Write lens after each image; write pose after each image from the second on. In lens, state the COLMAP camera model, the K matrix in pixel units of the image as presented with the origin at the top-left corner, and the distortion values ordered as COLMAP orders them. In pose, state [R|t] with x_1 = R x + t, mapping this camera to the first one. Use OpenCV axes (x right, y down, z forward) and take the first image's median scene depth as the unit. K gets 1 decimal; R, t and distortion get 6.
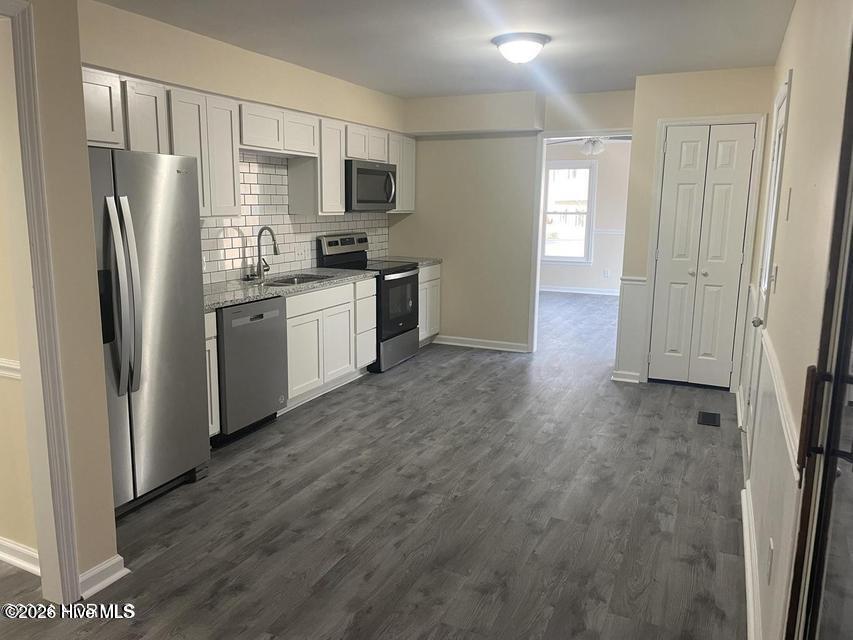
lens RADIAL K [[632.7, 0, 421.9], [0, 632.7, 322.6], [0, 0, 1]] dist [0.061673, -0.030658]
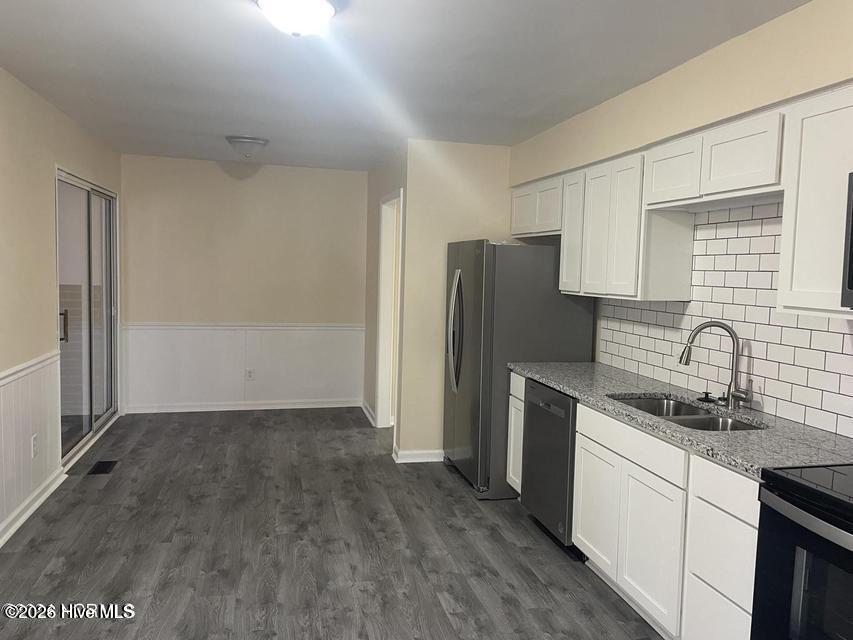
lens RADIAL K [[632.7, 0, 426.3], [0, 632.7, 312.3], [0, 0, 1]] dist [0.061673, -0.030658]
pose [[-0.775428, 0.020306, -0.631110, 0.487688], [-0.148634, 0.965528, 0.213689, -0.341377], [0.613693, 0.259505, -0.745679, 1.754509]]
